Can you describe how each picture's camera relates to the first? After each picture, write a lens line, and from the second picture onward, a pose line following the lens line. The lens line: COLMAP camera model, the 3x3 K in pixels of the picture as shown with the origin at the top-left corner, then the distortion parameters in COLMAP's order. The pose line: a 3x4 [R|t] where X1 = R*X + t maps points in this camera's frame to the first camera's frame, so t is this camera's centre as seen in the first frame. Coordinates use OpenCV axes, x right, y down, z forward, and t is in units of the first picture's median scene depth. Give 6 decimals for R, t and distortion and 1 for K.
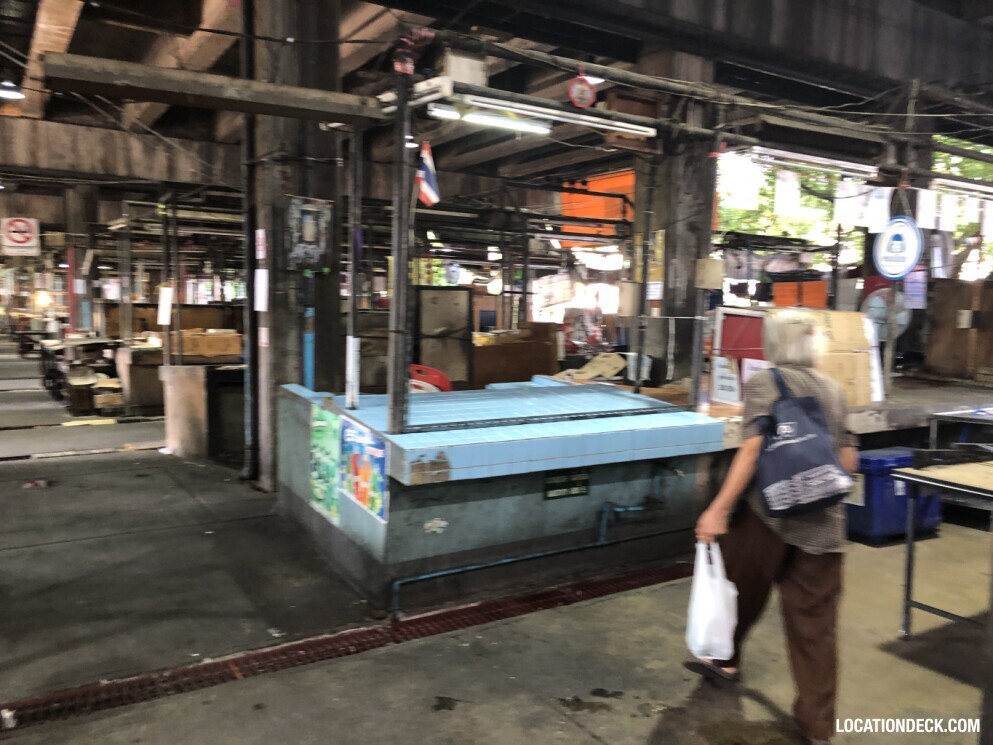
lens RADIAL K [[808.9, 0, 505.4], [0, 808.9, 377.7], [0, 0, 1]] dist [0.039688, -0.047338]
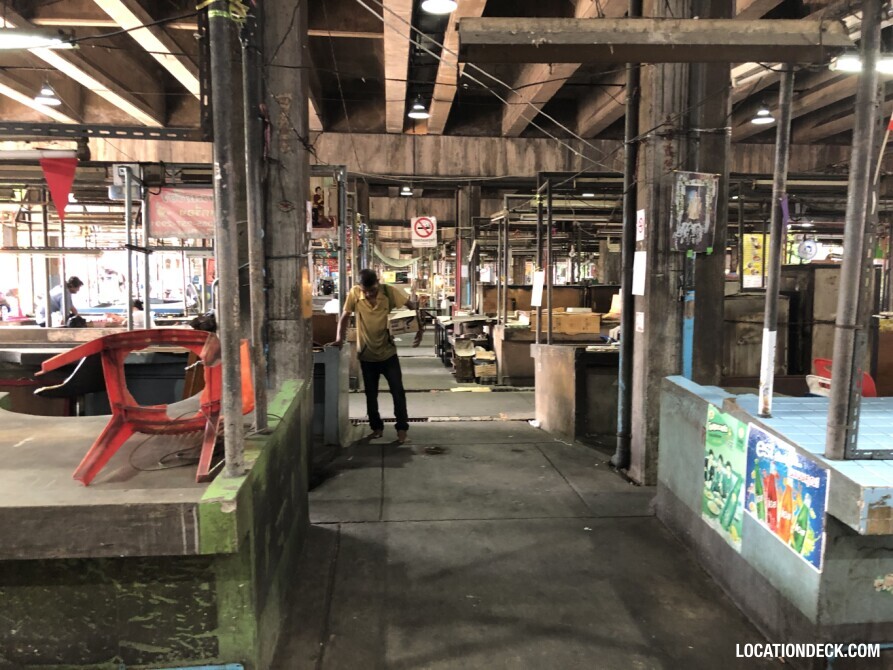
lens RADIAL K [[727.5, 0, 459.8], [0, 727.5, 338.1], [0, 0, 1]] dist [0.039688, -0.047338]
pose [[0.886023, 0.024739, -0.462981, -0.105028], [-0.030783, 0.999511, -0.005503, -0.023720], [0.462618, 0.019127, 0.886351, 0.167625]]
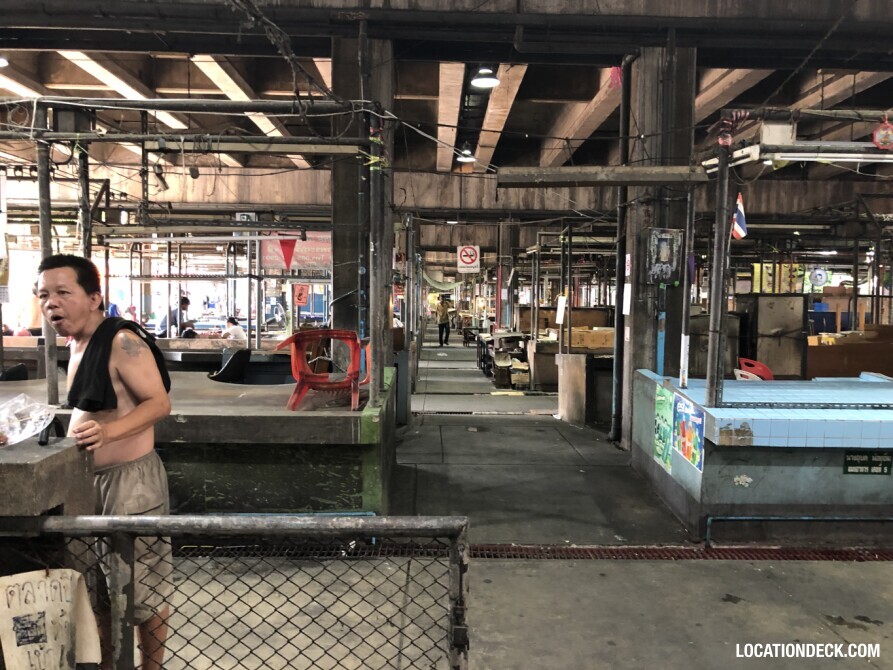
lens RADIAL K [[727.5, 0, 449.1], [0, 727.5, 338.0], [0, 0, 1]] dist [0.039688, -0.047338]
pose [[0.850770, 0.020863, -0.525124, 0.100743], [-0.044511, 0.998482, -0.032443, 0.010575], [0.523650, 0.050975, 0.850407, -0.210909]]
